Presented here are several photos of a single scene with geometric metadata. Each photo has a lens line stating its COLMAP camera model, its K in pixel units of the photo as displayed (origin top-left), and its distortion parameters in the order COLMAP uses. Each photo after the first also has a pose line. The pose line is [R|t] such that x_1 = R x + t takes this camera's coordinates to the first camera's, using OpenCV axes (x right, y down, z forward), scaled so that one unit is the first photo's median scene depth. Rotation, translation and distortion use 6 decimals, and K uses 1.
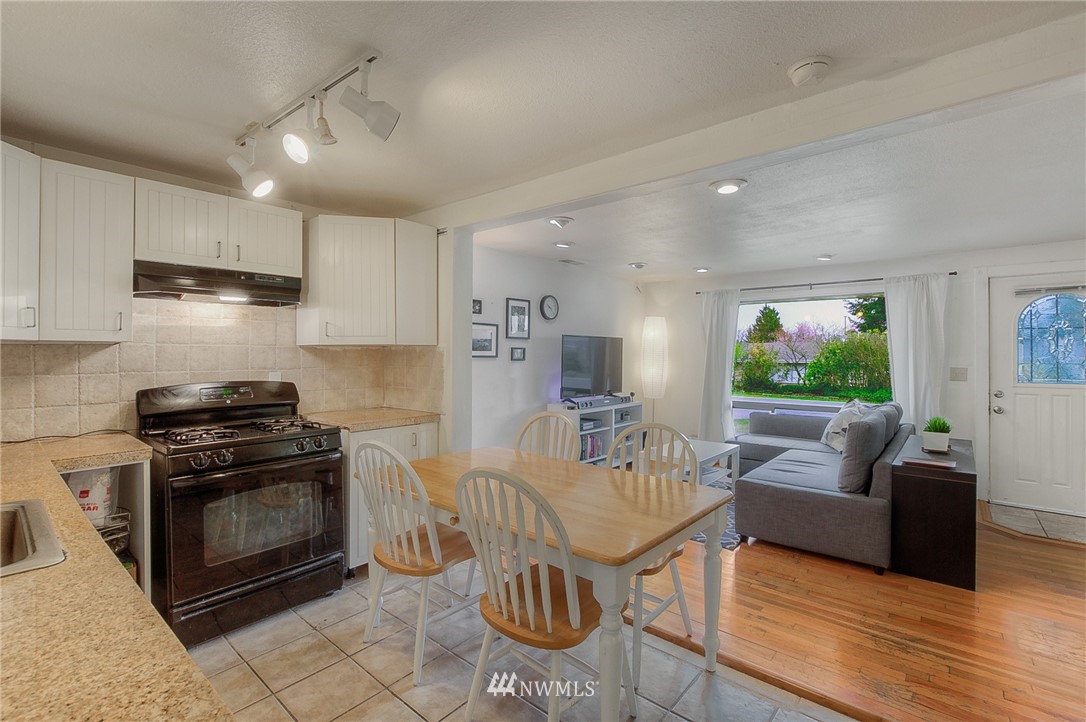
lens RADIAL K [[468.7, 0, 543.0], [0, 468.7, 361.0], [0, 0, 1]] dist [-0.003017, -0.000288]
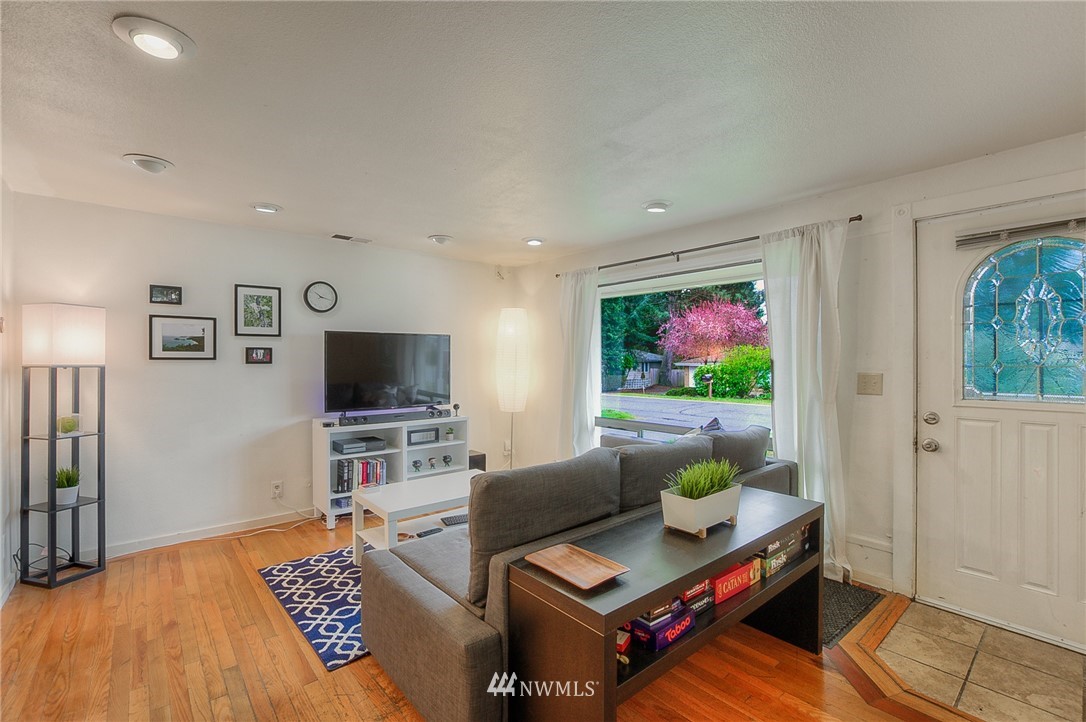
lens RADIAL K [[472.0, 0, 509.4], [0, 472.0, 368.8], [0, 0, 1]] dist [0.001004, 0.000198]
pose [[0.984059, -0.001326, -0.177835, 0.517555], [0.002633, 0.999971, 0.007115, 0.002931], [0.177820, -0.007470, 0.984035, 0.298492]]
